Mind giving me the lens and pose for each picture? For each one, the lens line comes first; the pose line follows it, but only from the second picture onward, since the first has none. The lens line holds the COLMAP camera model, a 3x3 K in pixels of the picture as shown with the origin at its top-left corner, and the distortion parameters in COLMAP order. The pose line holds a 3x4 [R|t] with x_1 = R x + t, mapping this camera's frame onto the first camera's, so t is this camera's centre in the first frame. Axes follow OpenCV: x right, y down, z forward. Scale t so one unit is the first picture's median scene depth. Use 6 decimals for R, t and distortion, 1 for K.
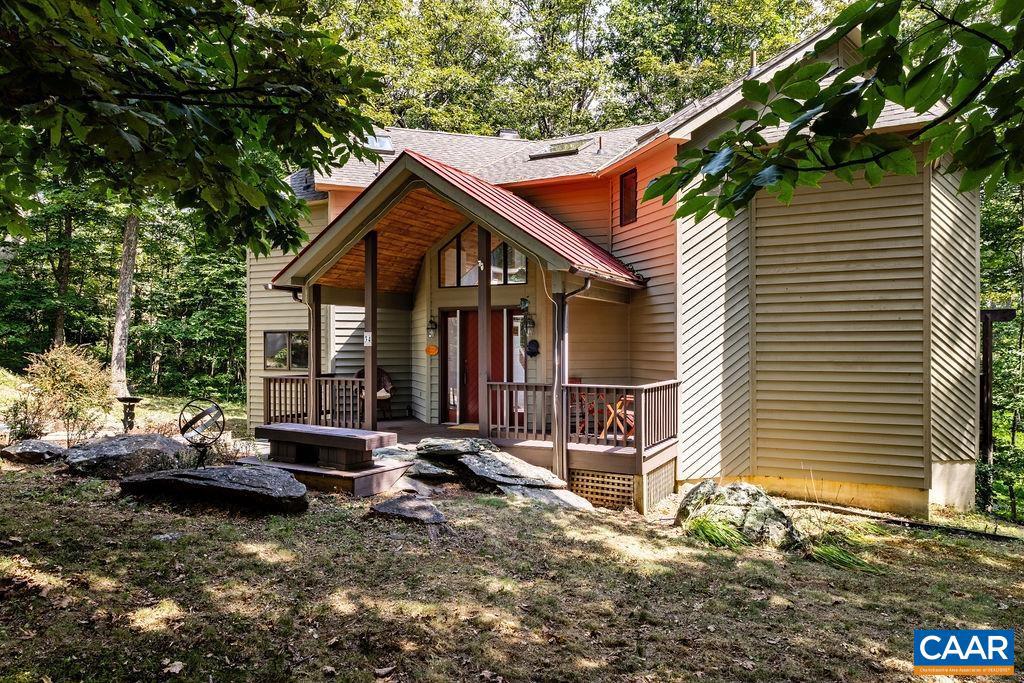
lens RADIAL K [[707.6, 0, 511.7], [0, 707.6, 348.6], [0, 0, 1]] dist [0.024635, 0.000264]
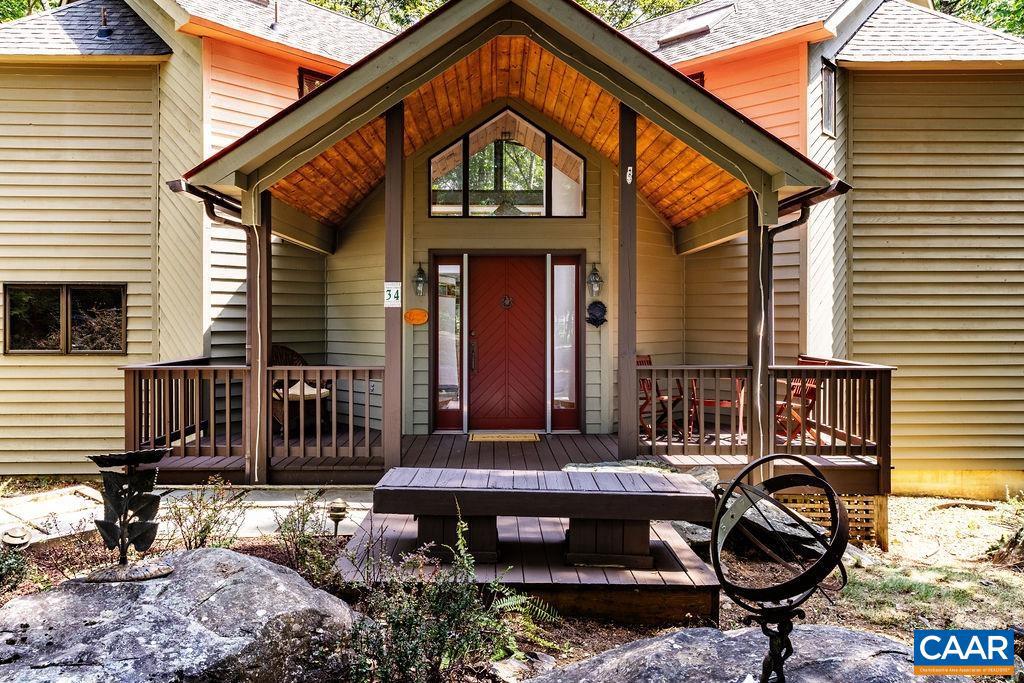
lens RADIAL K [[707.6, 0, 500.2], [0, 707.6, 326.8], [0, 0, 1]] dist [0.024635, 0.000264]
pose [[0.877872, -0.002955, 0.478887, -0.395090], [0.001049, 0.999990, 0.004247, 0.009966], [-0.478895, -0.003226, 0.877866, 0.472294]]
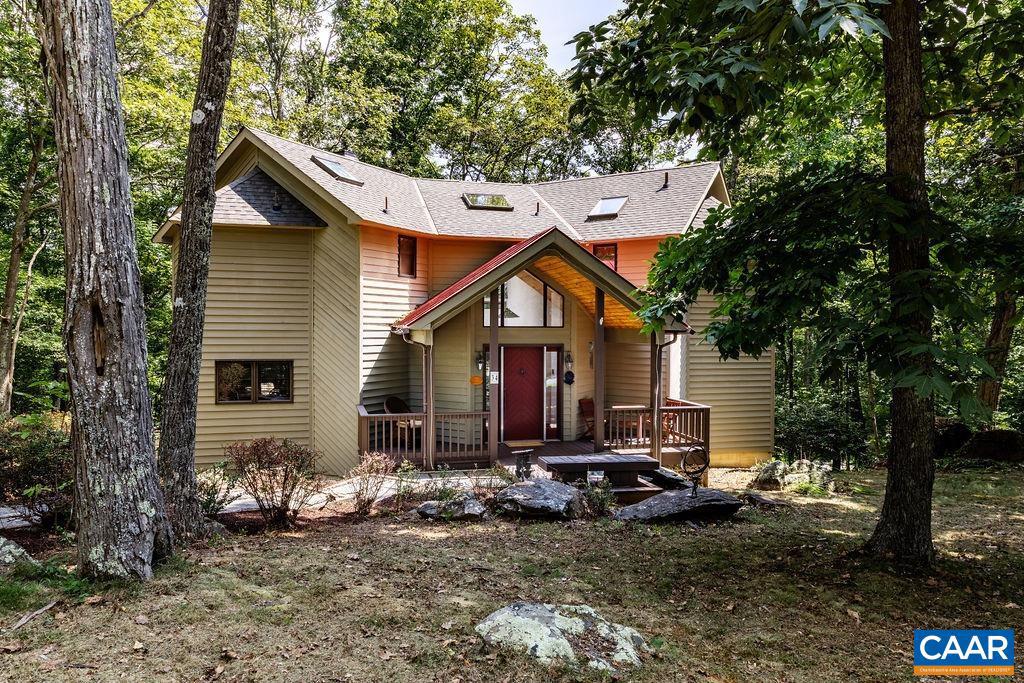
lens RADIAL K [[707.6, 0, 507.3], [0, 707.6, 340.1], [0, 0, 1]] dist [0.024635, 0.000264]
pose [[0.739993, -0.008426, 0.672562, -0.969028], [-0.002133, 0.999887, 0.014874, -0.092475], [-0.672611, -0.012441, 0.739892, 0.128205]]
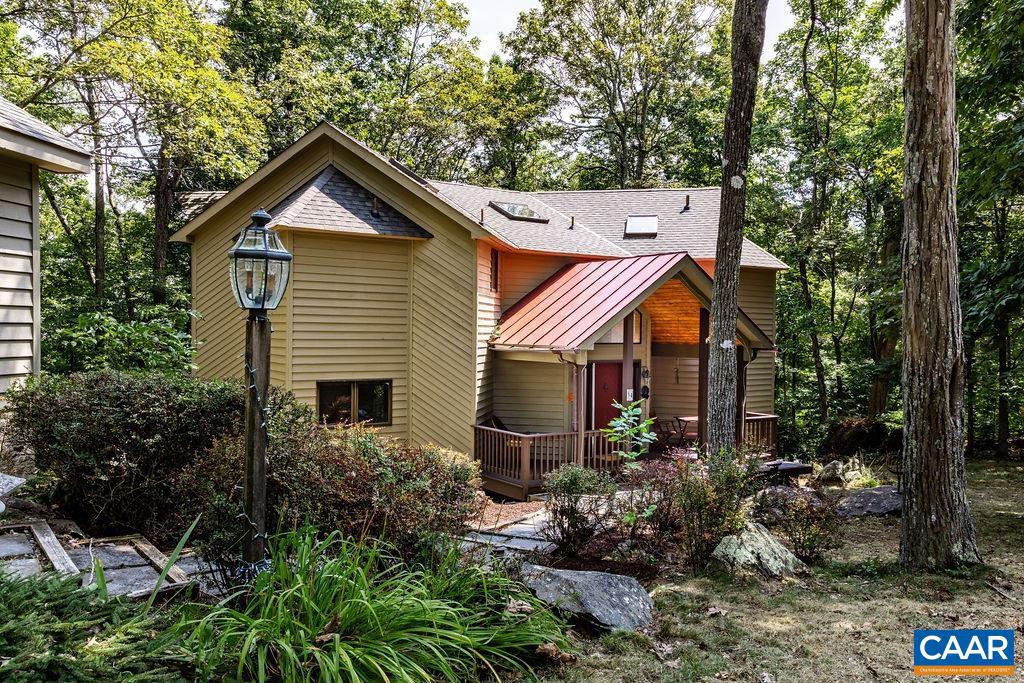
lens RADIAL K [[792.5, 0, 517.3], [0, 792.5, 342.4], [0, 0, 1]] dist [0.000209, 0.001105]
pose [[0.468273, -0.010470, 0.883522, -1.484693], [-0.009874, 0.999805, 0.017082, -0.124339], [-0.883529, -0.016723, 0.468078, 0.539080]]
